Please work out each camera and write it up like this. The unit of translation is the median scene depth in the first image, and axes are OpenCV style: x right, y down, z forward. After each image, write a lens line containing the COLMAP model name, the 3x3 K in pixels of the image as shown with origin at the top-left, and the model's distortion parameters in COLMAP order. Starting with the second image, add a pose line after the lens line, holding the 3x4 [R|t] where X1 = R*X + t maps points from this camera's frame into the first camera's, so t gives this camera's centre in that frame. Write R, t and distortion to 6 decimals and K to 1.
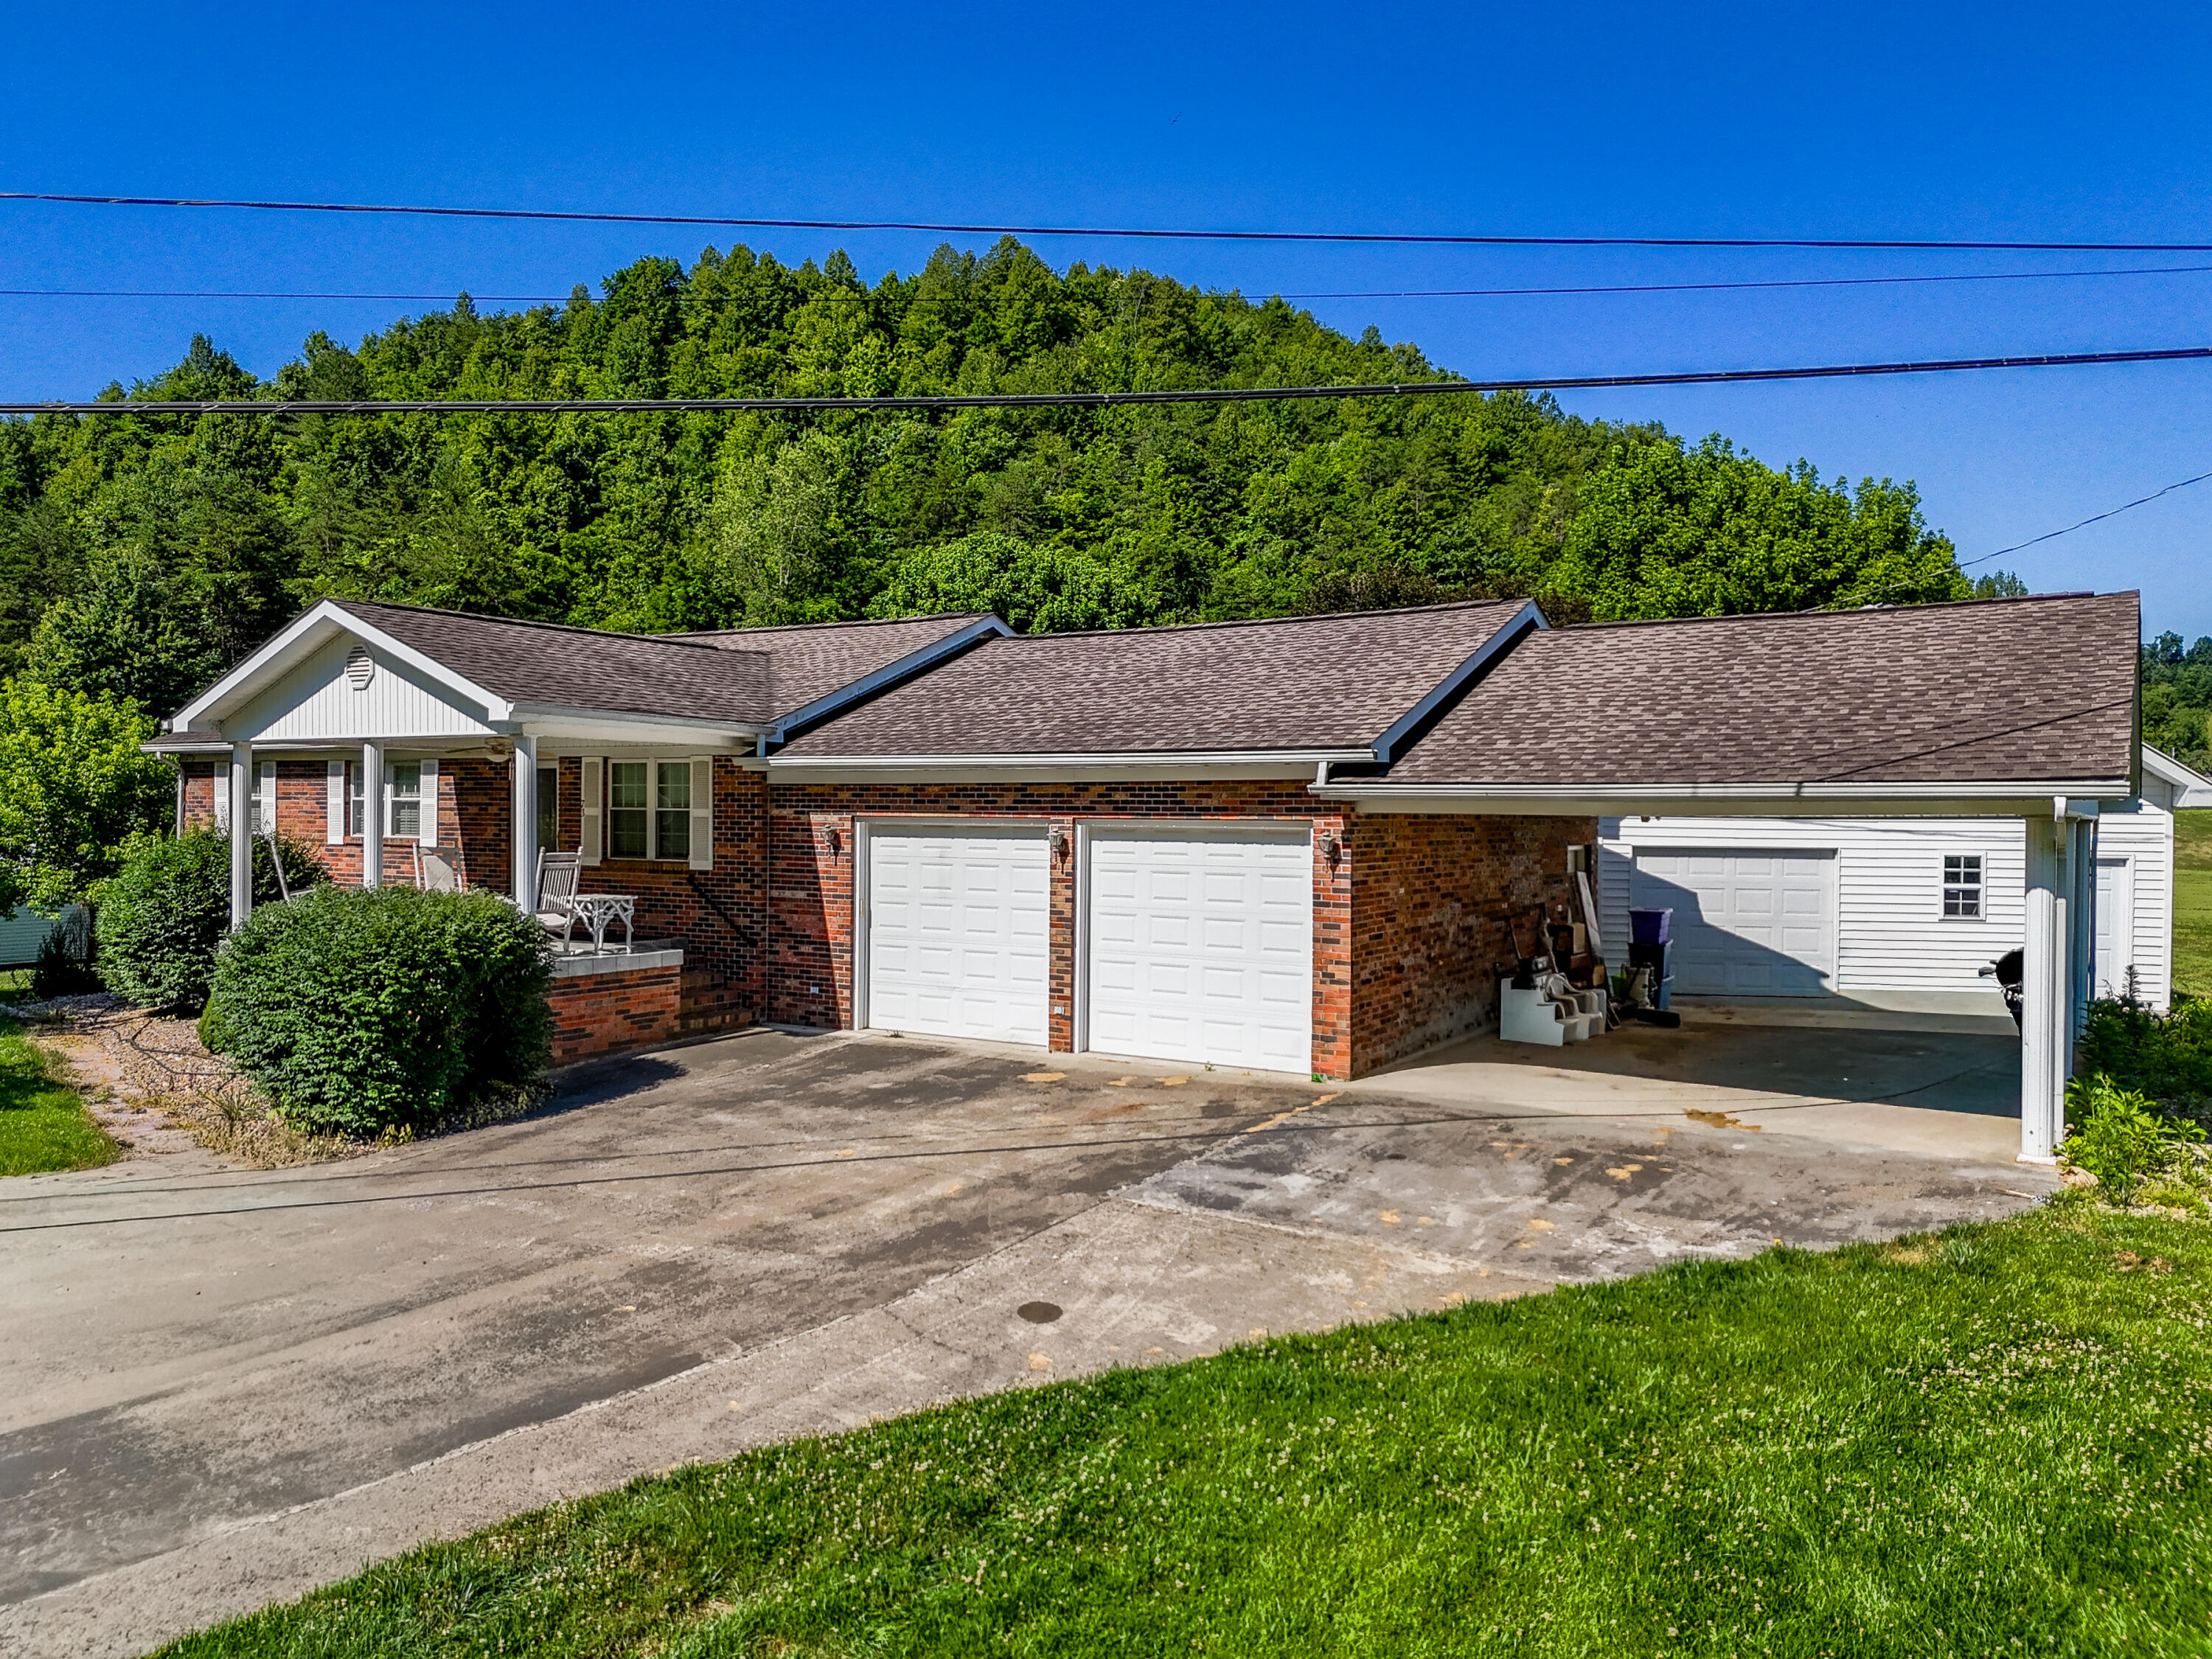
lens RADIAL K [[1613.2, 0, 1105.1], [0, 1613.2, 839.7], [0, 0, 1]] dist [0.104802, -0.126671]
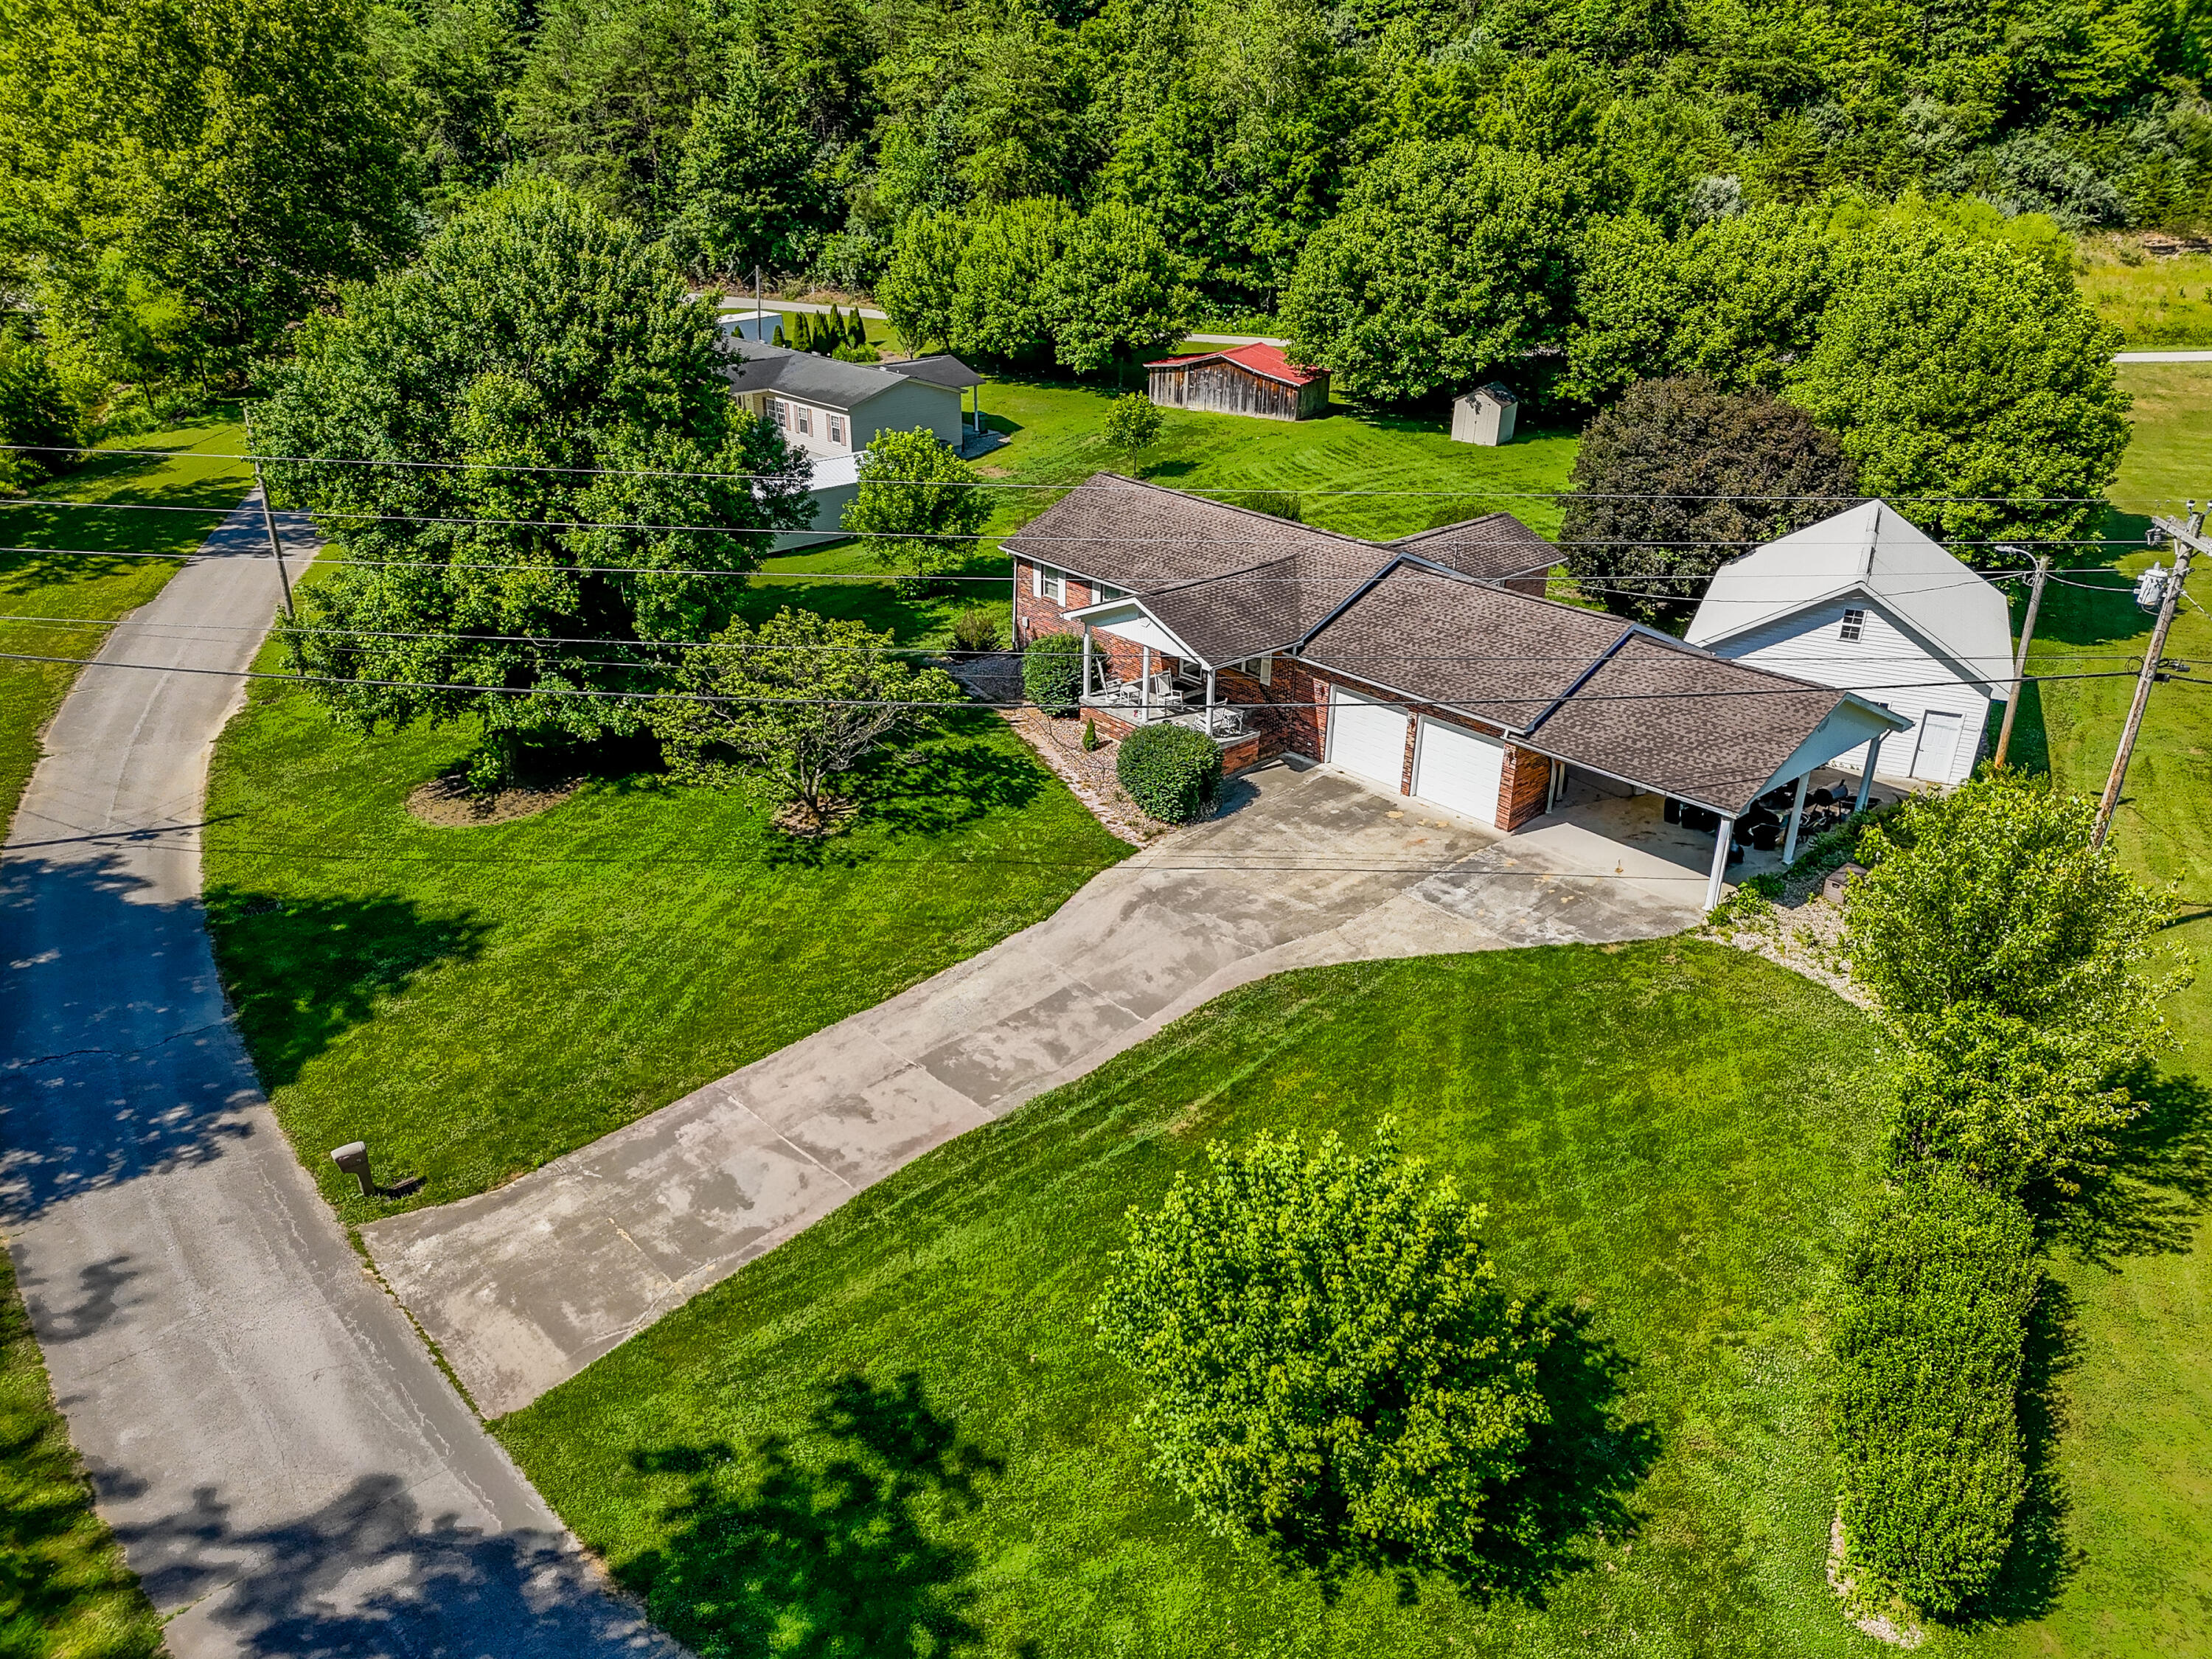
lens RADIAL K [[1635.5, 0, 1102.6], [0, 1635.5, 826.8], [0, 0, 1]] dist [0.072171, -0.093698]
pose [[0.964668, 0.115905, -0.236605, 0.056471], [-0.010368, 0.914041, 0.405488, -0.375755], [0.263265, -0.388708, 0.882948, -0.625166]]
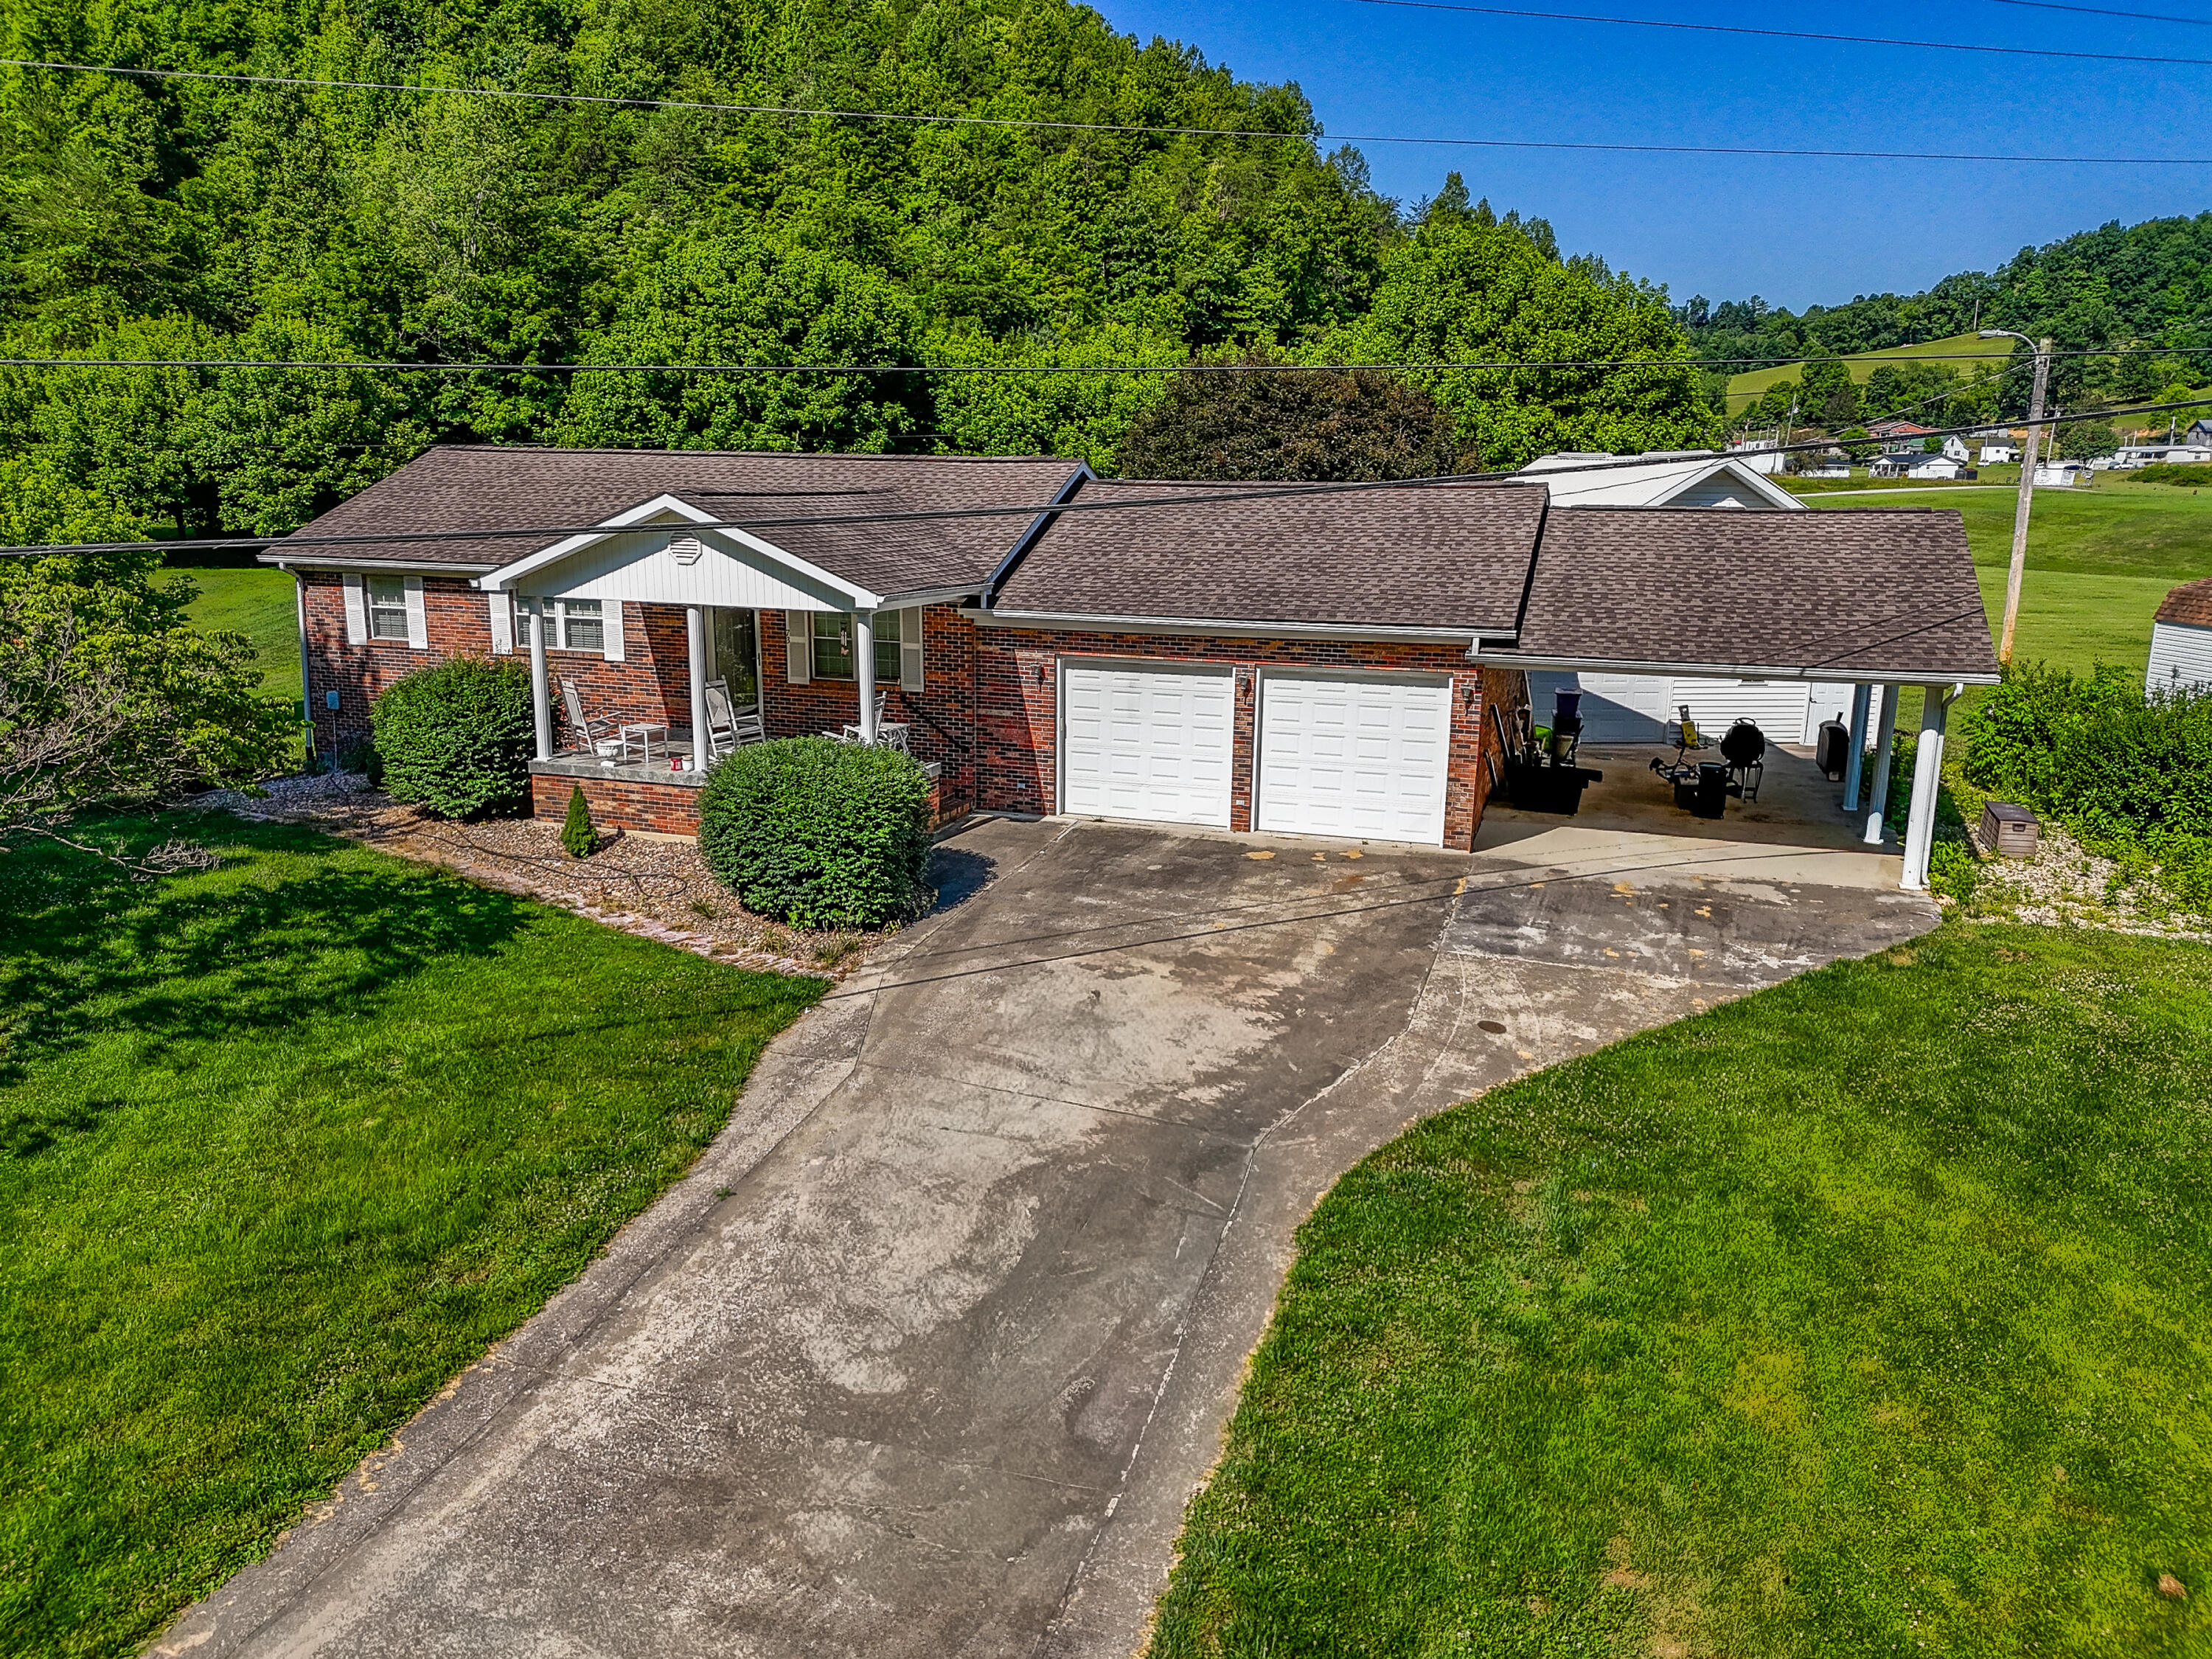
lens RADIAL K [[1624.6, 0, 1106.0], [0, 1624.6, 829.5], [0, 0, 1]] dist [0.068470, -0.059575]
pose [[0.969853, -0.049765, 0.238555, -0.201426], [-0.000170, 0.978788, 0.204876, -0.066422], [-0.243690, -0.198740, 0.949272, -0.126149]]
